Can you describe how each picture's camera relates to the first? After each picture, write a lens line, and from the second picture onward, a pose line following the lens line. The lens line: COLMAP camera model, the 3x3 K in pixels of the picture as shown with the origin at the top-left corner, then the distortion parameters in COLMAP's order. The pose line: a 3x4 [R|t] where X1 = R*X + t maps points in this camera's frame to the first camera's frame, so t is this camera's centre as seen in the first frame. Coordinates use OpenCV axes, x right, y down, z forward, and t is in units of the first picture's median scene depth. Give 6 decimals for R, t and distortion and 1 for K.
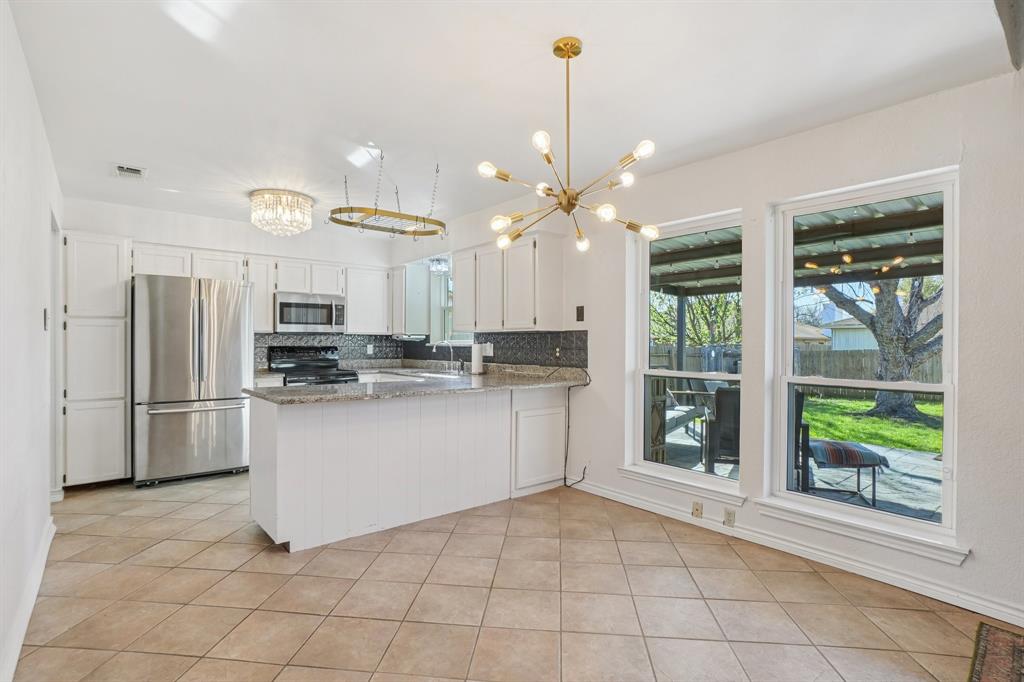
lens RADIAL K [[493.4, 0, 502.2], [0, 493.4, 342.1], [0, 0, 1]] dist [-0.053531, 0.024761]
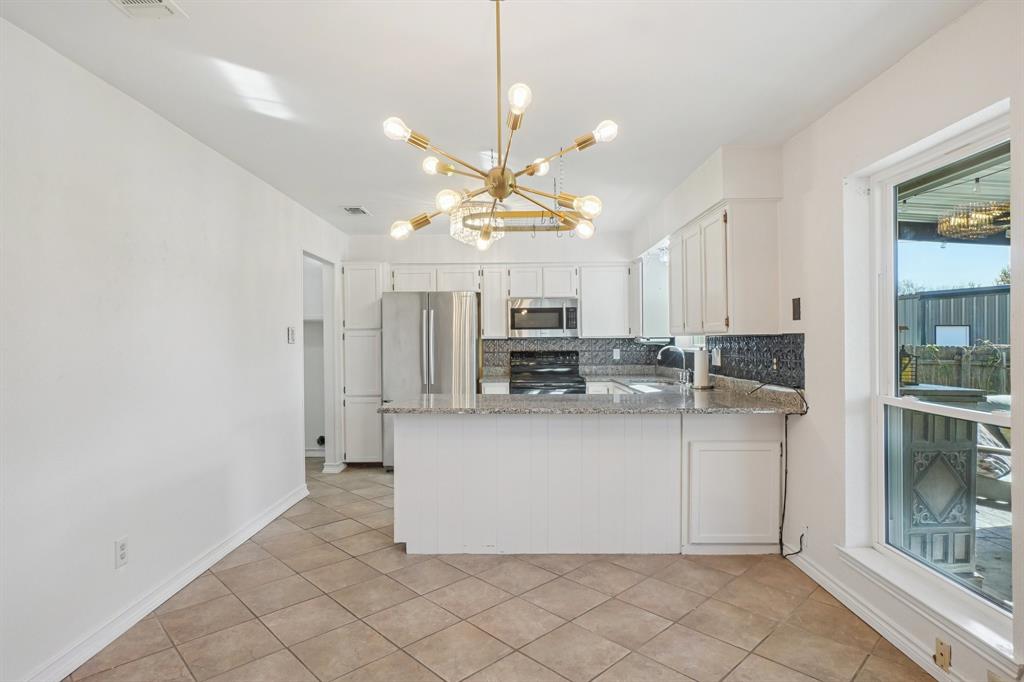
lens RADIAL K [[545.0, 0, 512.0], [0, 545.0, 341.0], [0, 0, 1]] dist [-0.027068, -0.000254]
pose [[0.765346, -0.007469, -0.643575, 0.349053], [0.010132, 0.999949, 0.000444, -0.018189], [0.643539, -0.006861, 0.765383, 0.173420]]
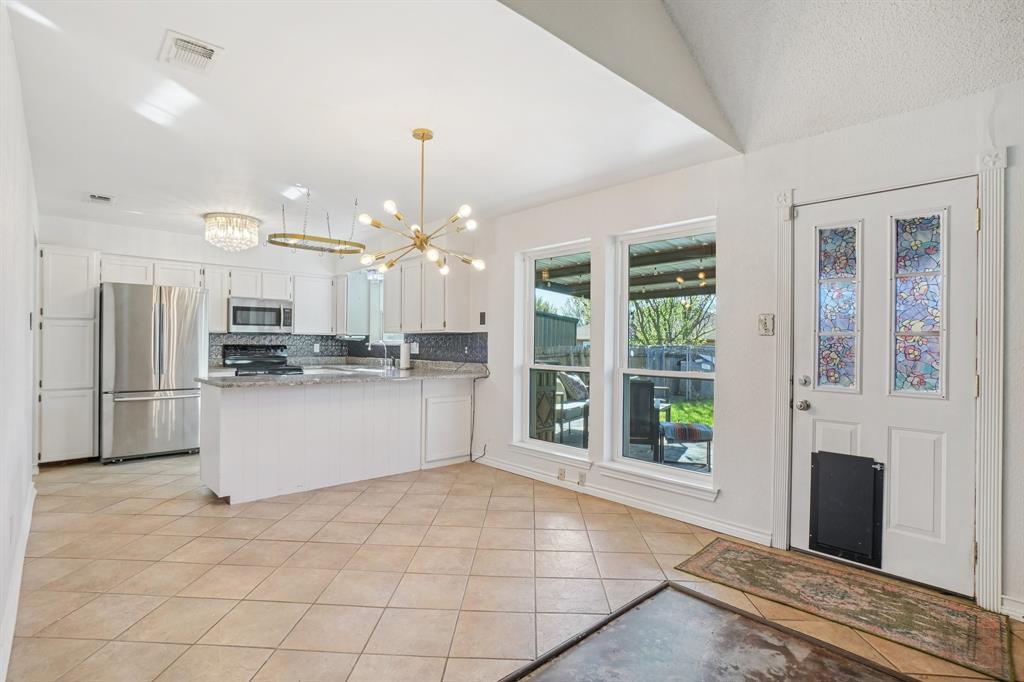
lens RADIAL K [[493.4, 0, 502.2], [0, 493.4, 342.1], [0, 0, 1]] dist [-0.053531, 0.024761]
pose [[0.998536, 0.004623, 0.053896, 0.145476], [-0.004504, 0.999987, -0.002315, 0.003230], [-0.053906, 0.002069, 0.998544, -0.221280]]
